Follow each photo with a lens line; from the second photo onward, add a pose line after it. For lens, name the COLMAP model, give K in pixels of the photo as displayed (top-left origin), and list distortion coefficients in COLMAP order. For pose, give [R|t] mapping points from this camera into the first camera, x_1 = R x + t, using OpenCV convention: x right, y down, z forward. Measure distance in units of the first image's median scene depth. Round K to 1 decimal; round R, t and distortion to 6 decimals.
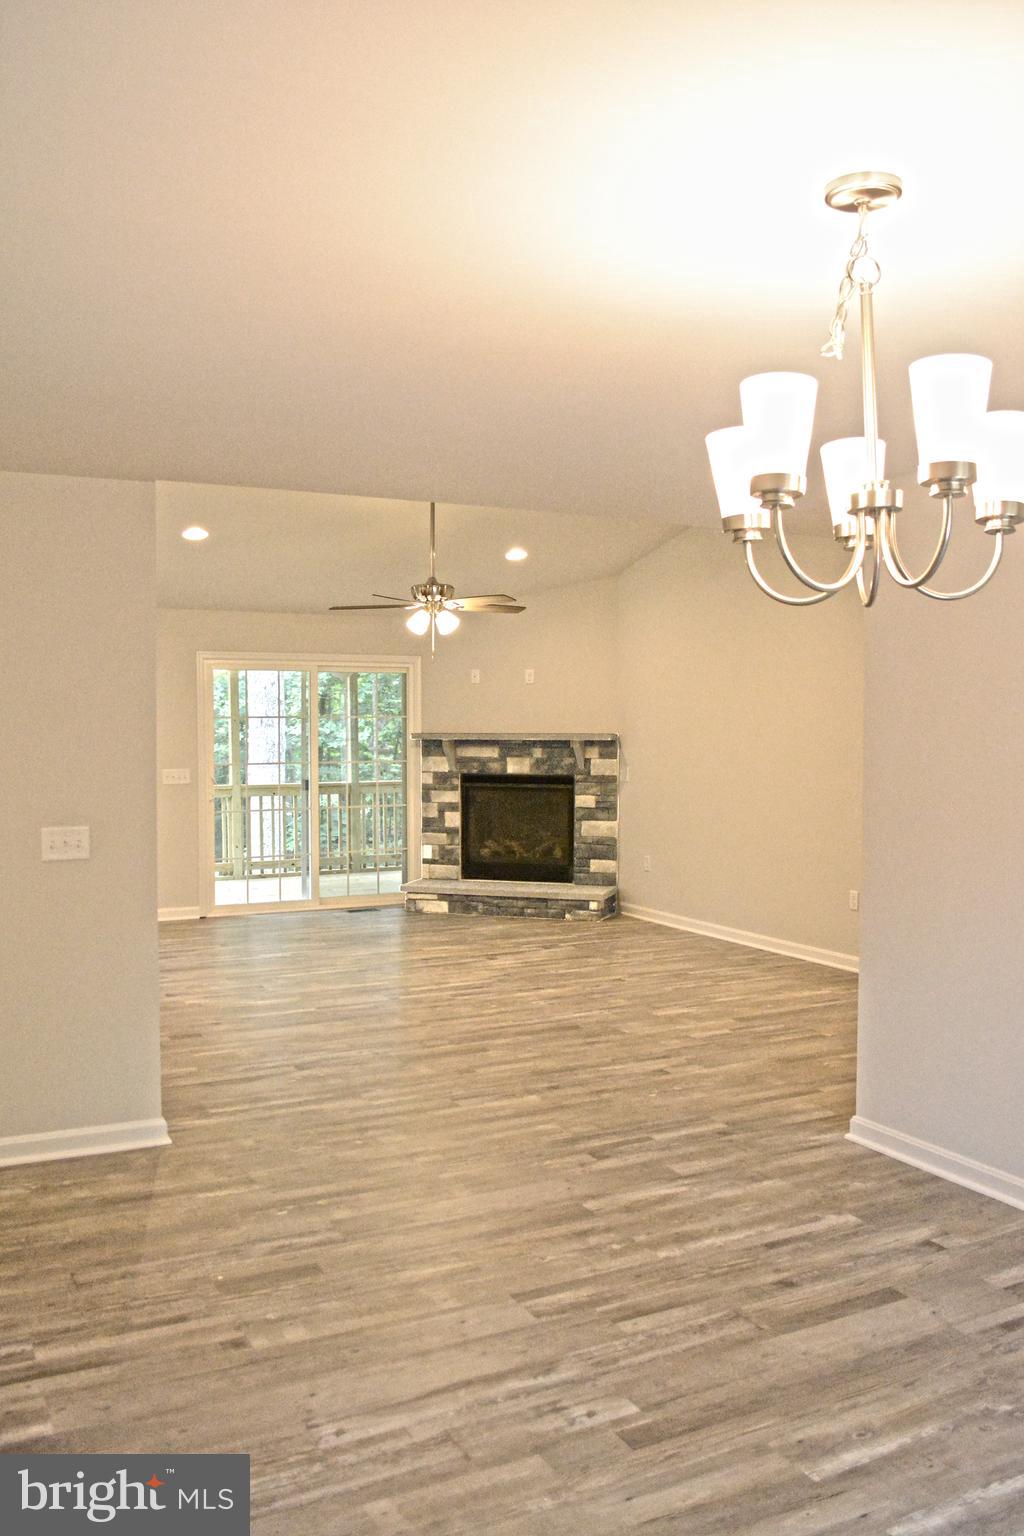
lens RADIAL K [[1241.3, 0, 512.0], [0, 1241.3, 768.0], [0, 0, 1]] dist [-0.085081, 0.003895]
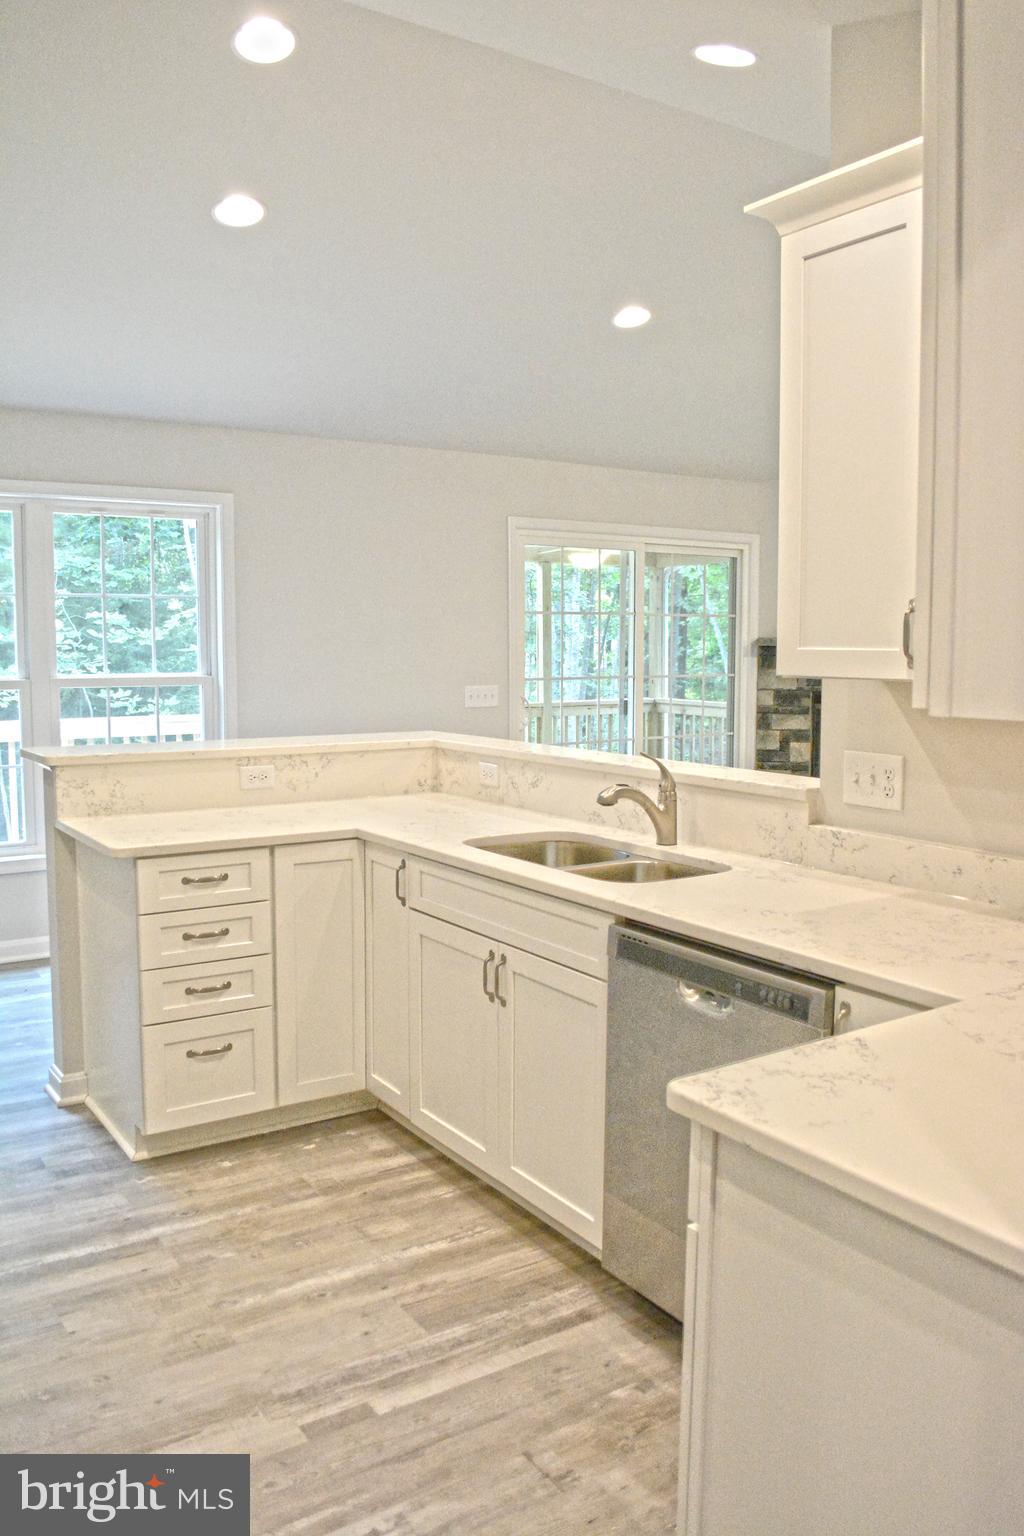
lens RADIAL K [[1241.3, 0, 512.0], [0, 1241.3, 768.0], [0, 0, 1]] dist [-0.085081, 0.003895]
pose [[0.991741, -0.010164, 0.127857, -0.330045], [0.001736, 0.997828, 0.065853, 0.001020], [-0.128249, -0.065087, 0.989604, 0.285392]]
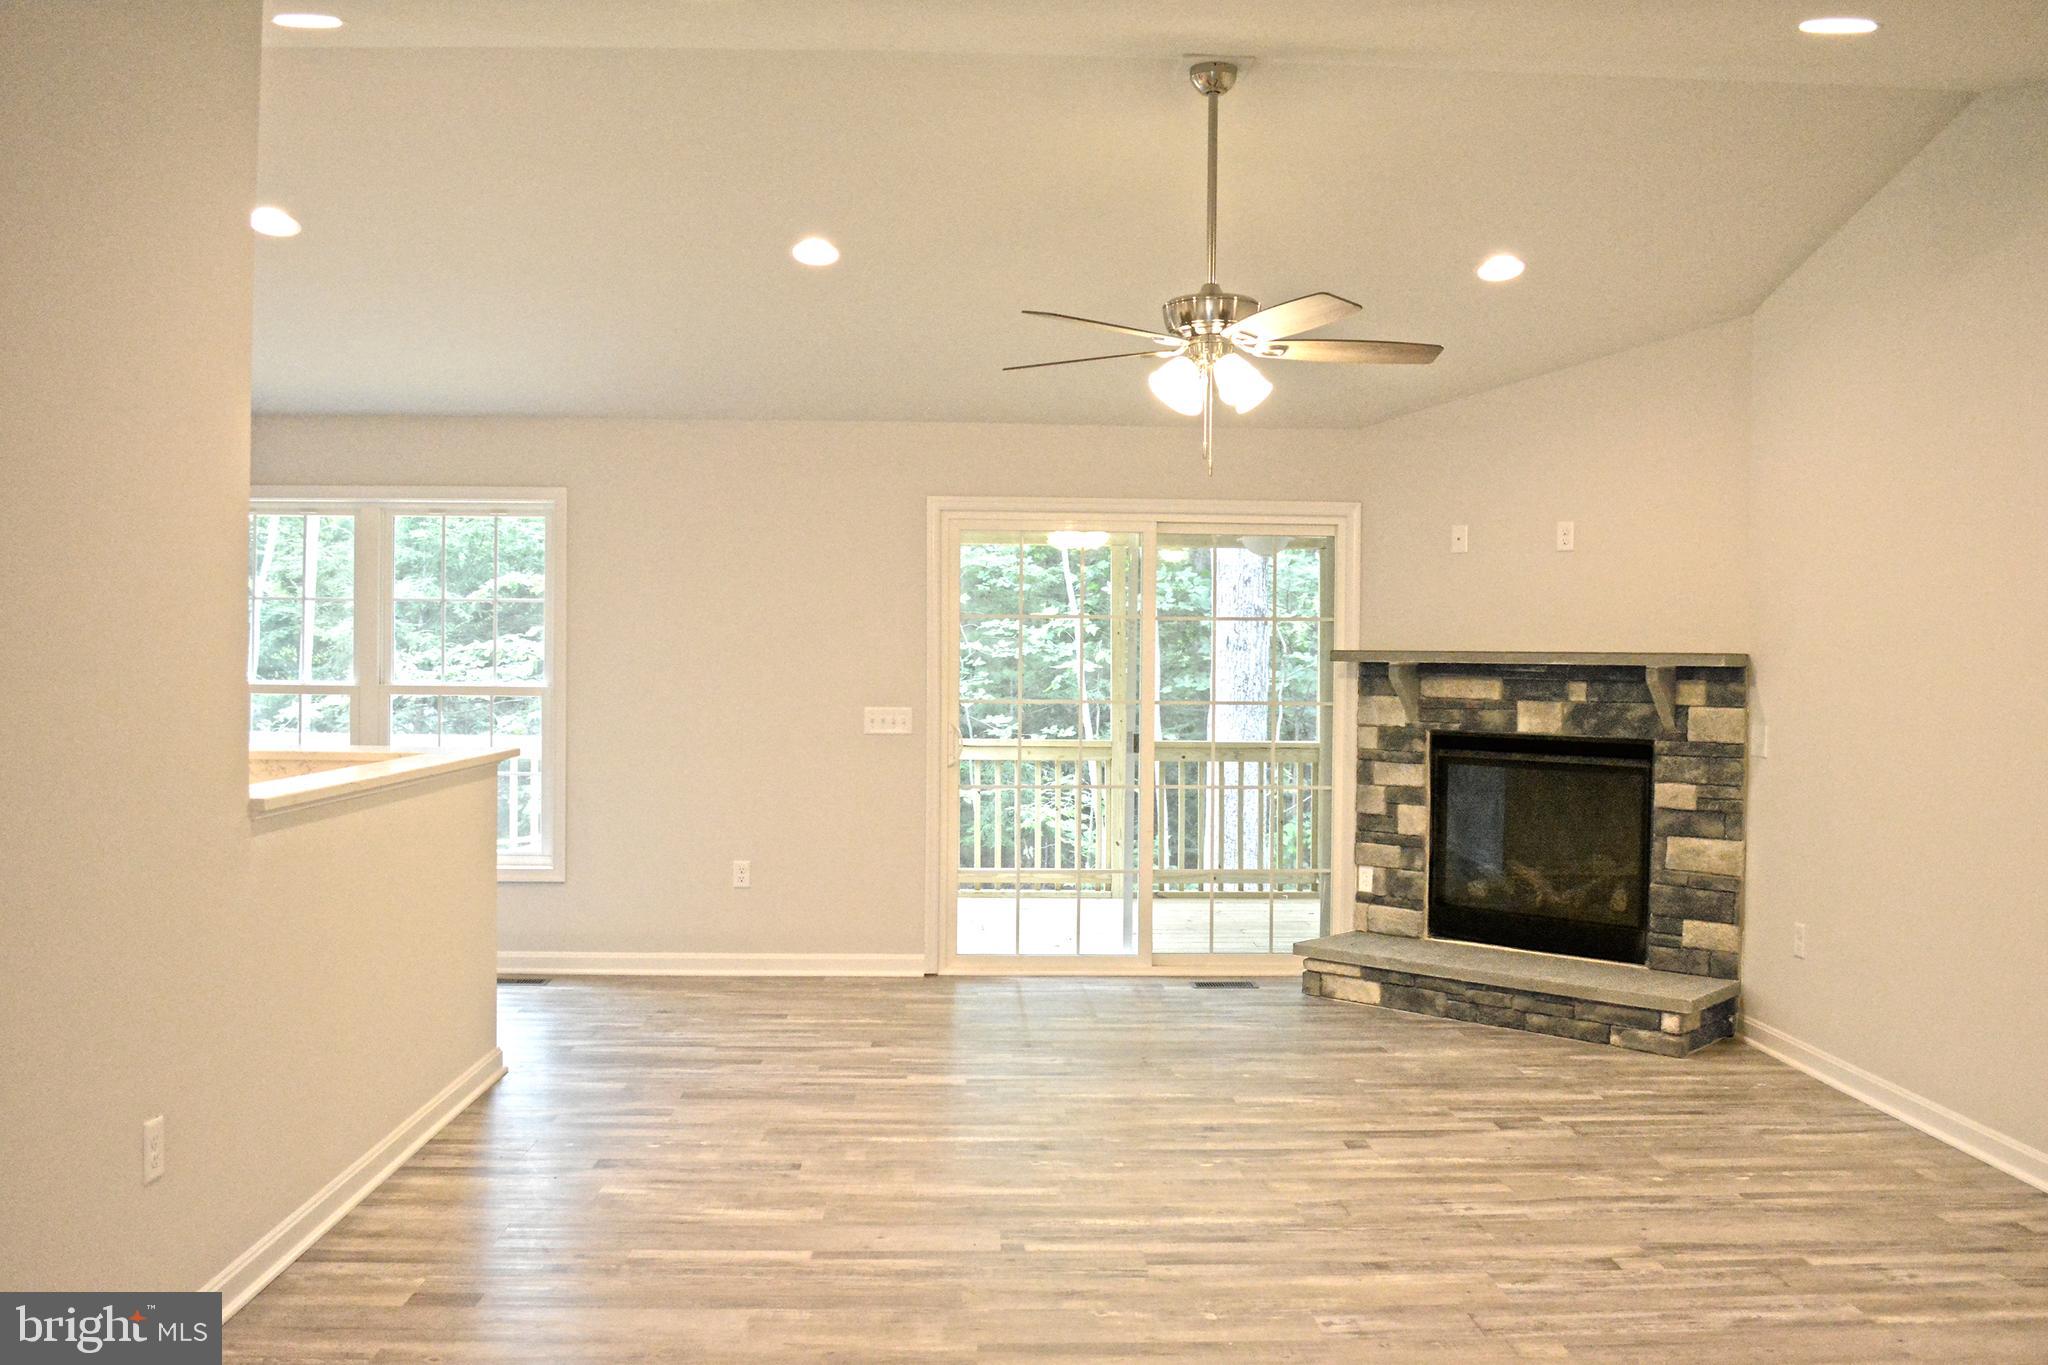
lens RADIAL K [[1655.1, 0, 1020.5], [0, 1655.1, 705.1], [0, 0, 1]] dist [-0.085081, 0.003895]
pose [[0.906353, 0.022582, -0.421916, 0.094141], [-0.026949, 0.999627, -0.004388, 0.001531], [0.421660, 0.015347, 0.906624, 0.326723]]
